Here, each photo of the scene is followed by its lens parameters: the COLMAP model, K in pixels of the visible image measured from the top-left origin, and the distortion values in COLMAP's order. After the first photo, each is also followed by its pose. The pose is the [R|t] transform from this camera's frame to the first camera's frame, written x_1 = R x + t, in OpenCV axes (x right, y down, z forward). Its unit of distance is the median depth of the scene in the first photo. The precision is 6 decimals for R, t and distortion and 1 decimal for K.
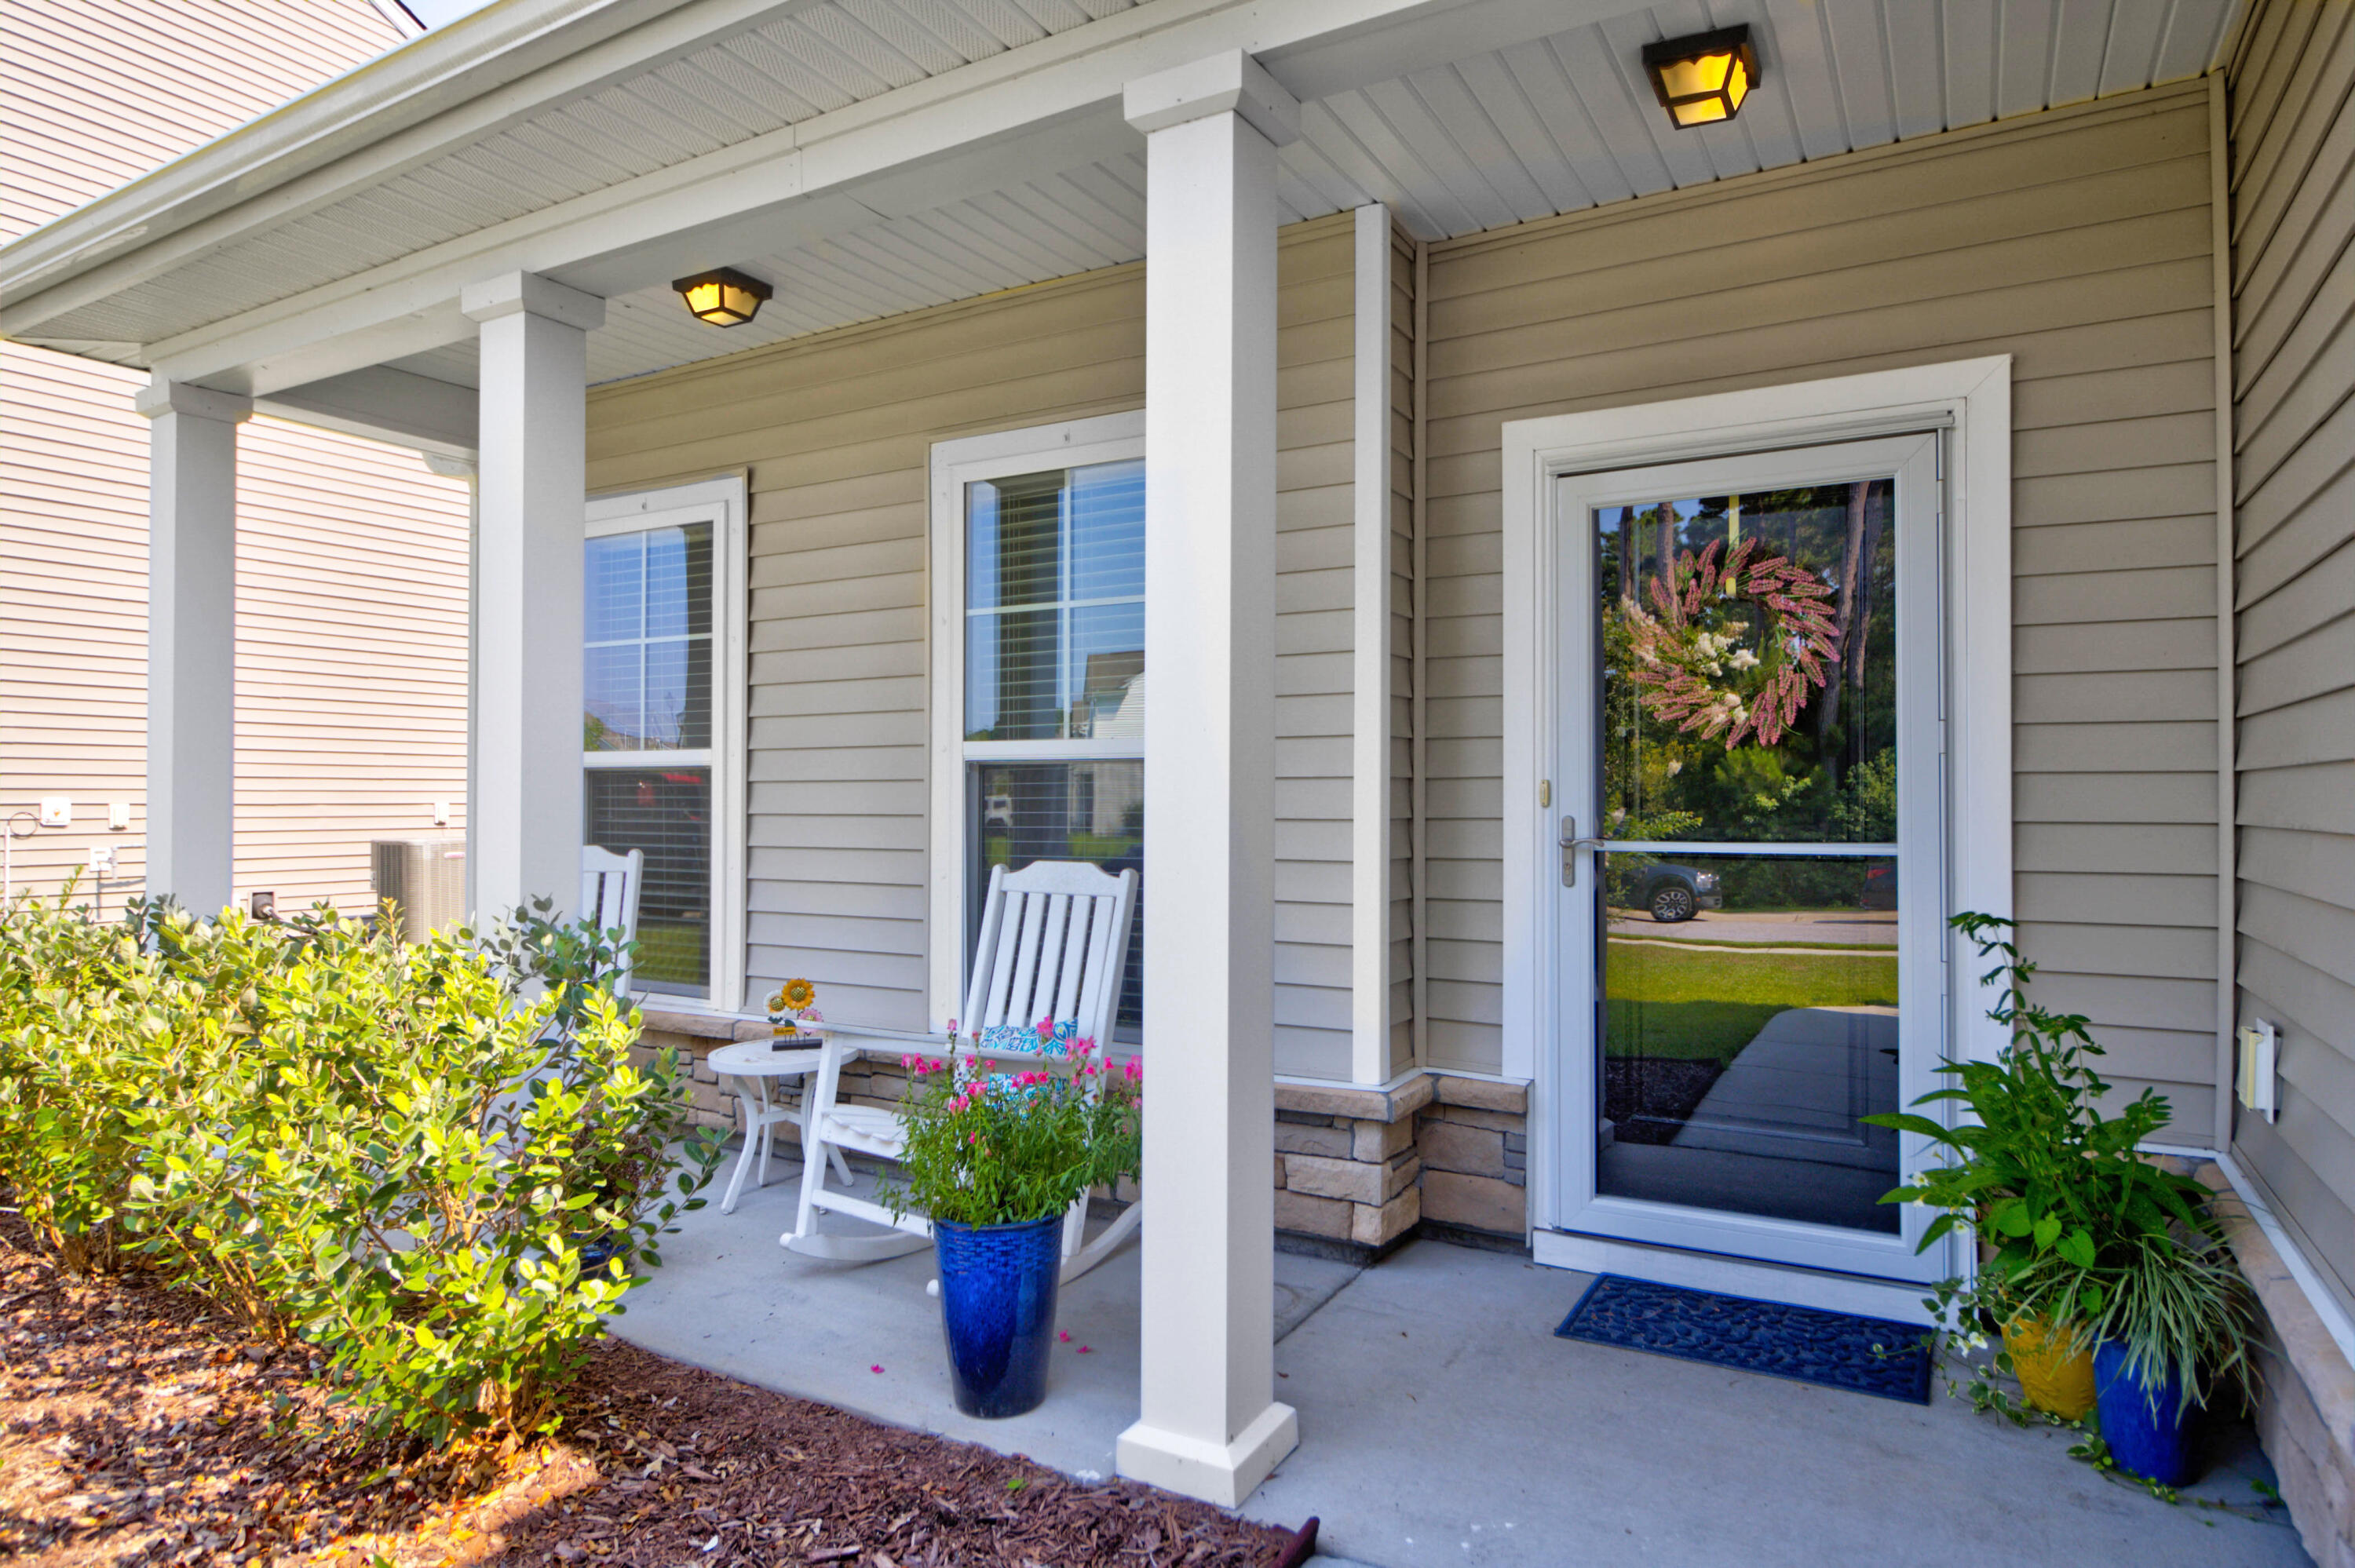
lens RADIAL K [[1347.1, 0, 1180.5], [0, 1347.1, 792.0], [0, 0, 1]] dist [-0.008153, -0.002465]
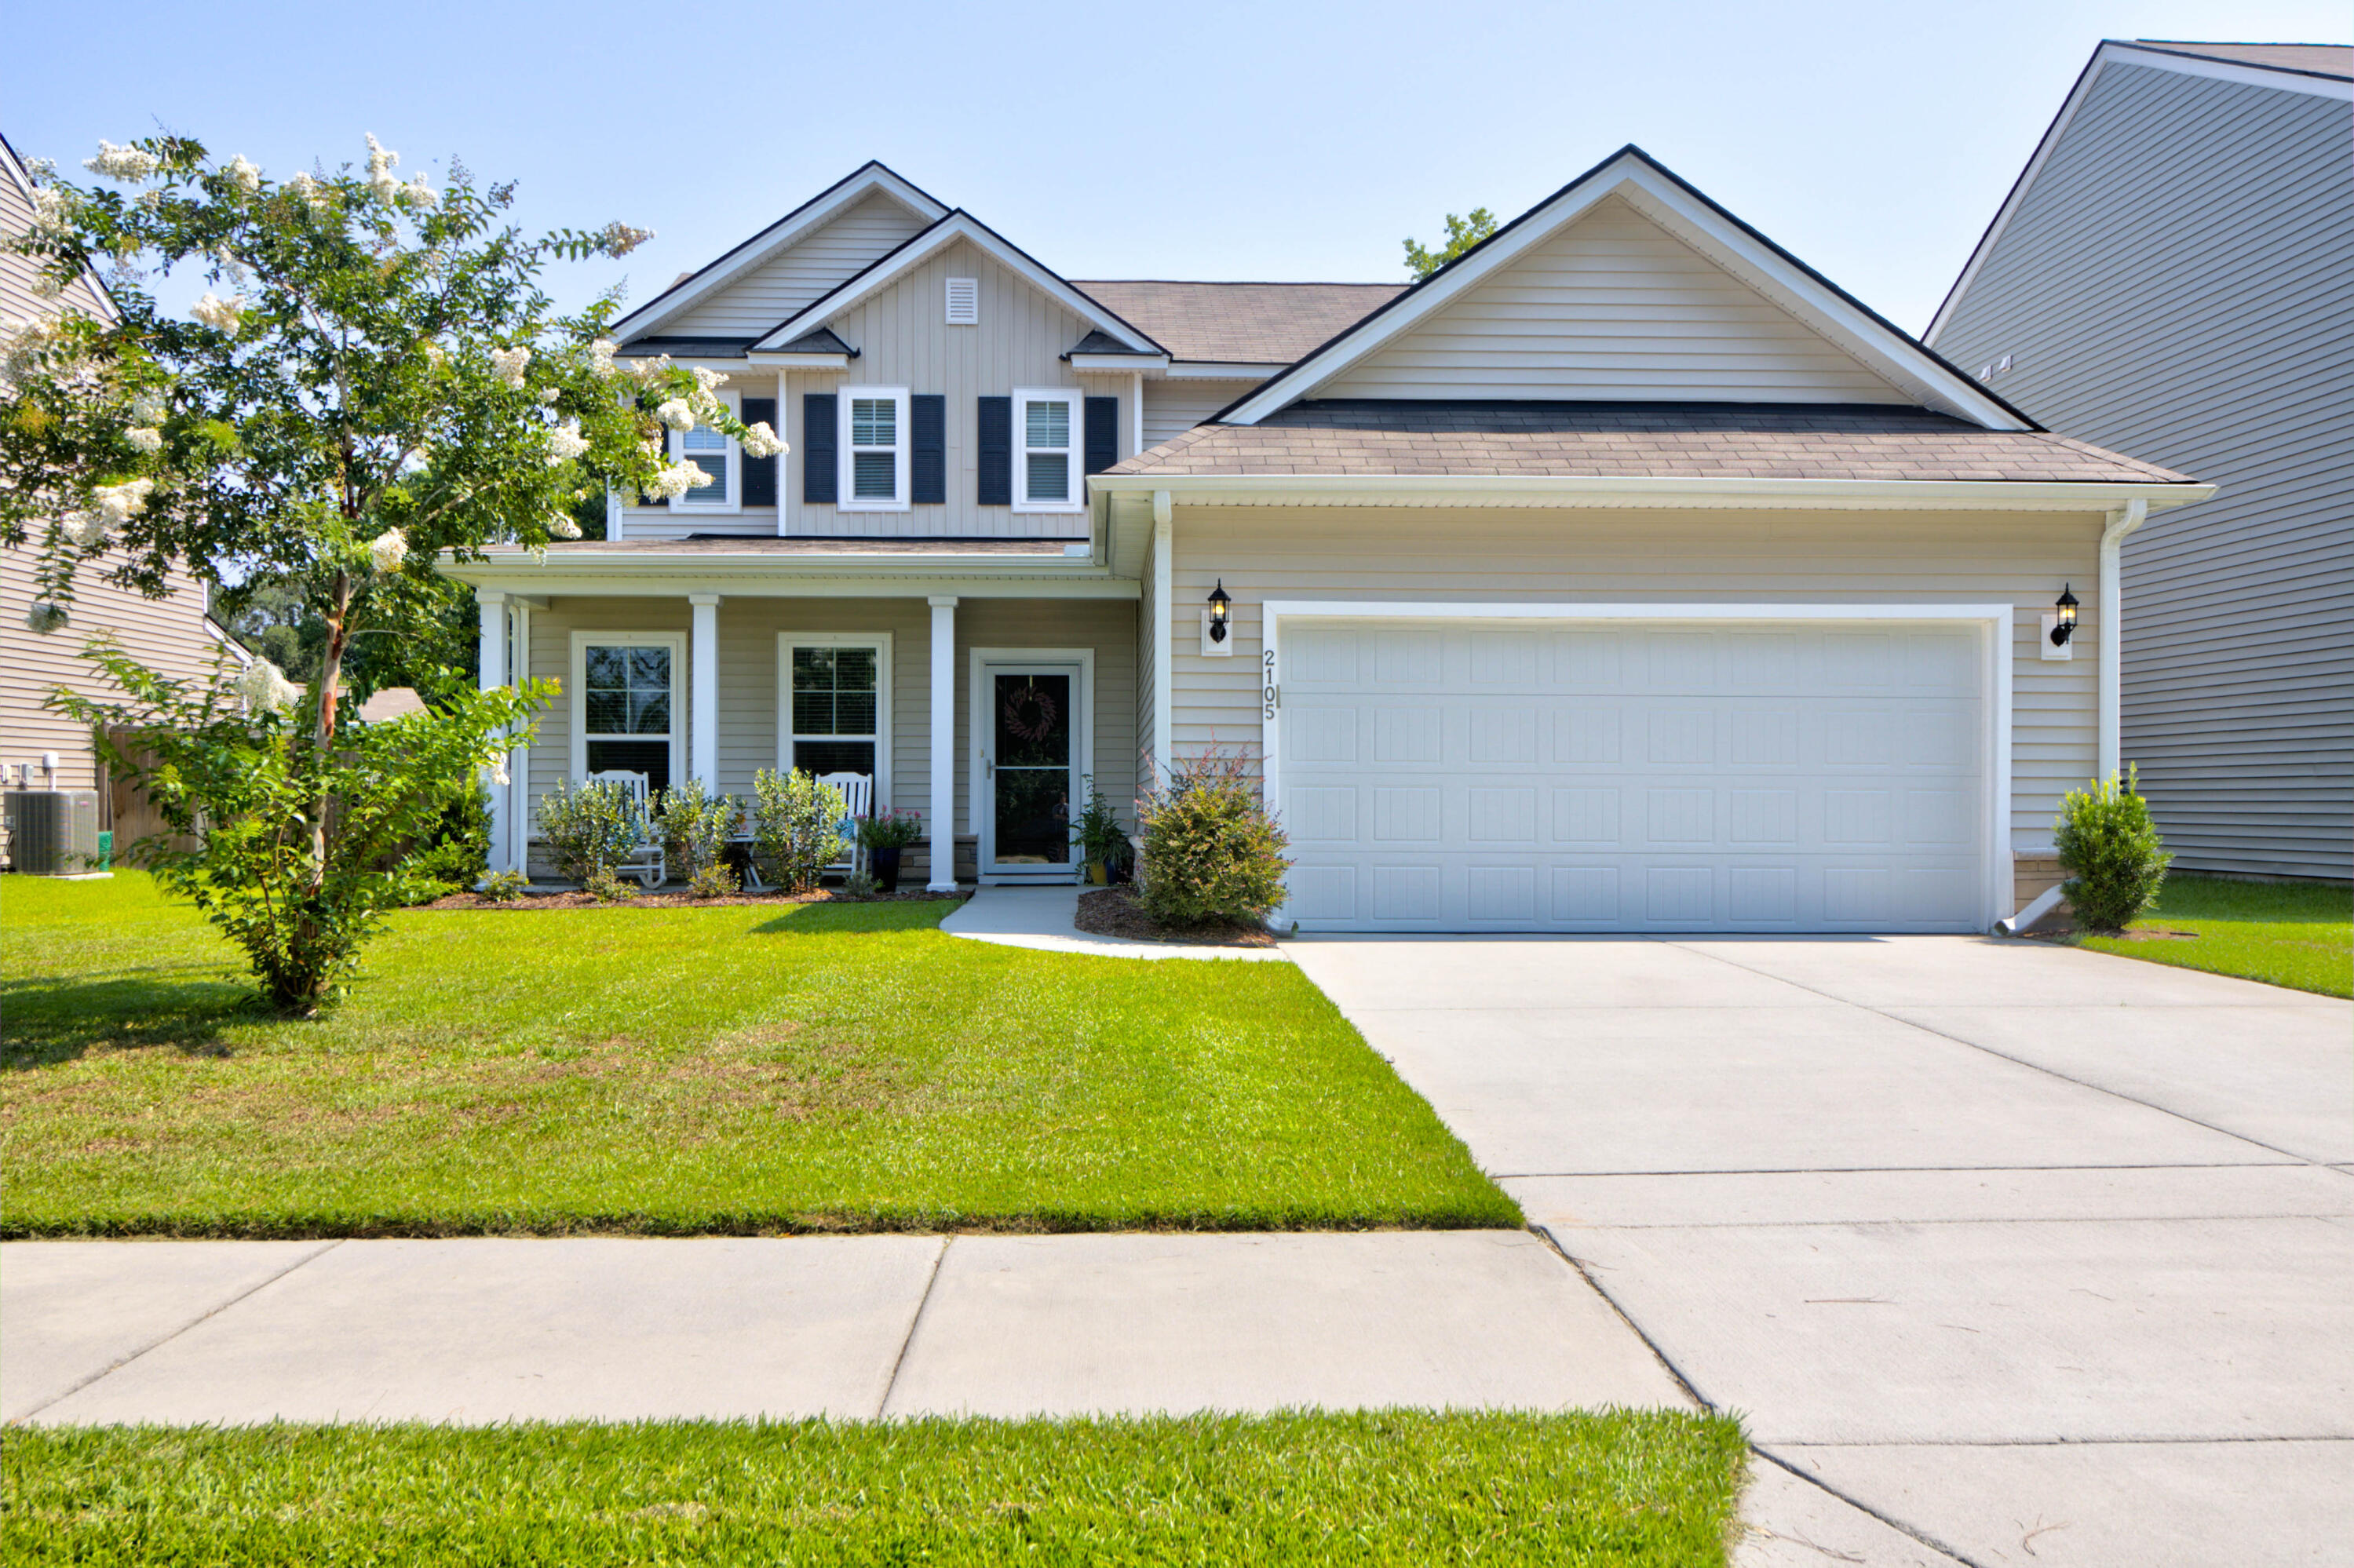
lens RADIAL K [[1909.1, 0, 1170.1], [0, 1909.1, 791.9], [0, 0, 1]] dist [0.001971, -0.000727]
pose [[0.848284, 0.005860, 0.529509, -1.981001], [-0.004777, 0.999983, -0.003413, 0.117821], [-0.529520, 0.000366, 0.848297, -3.551545]]
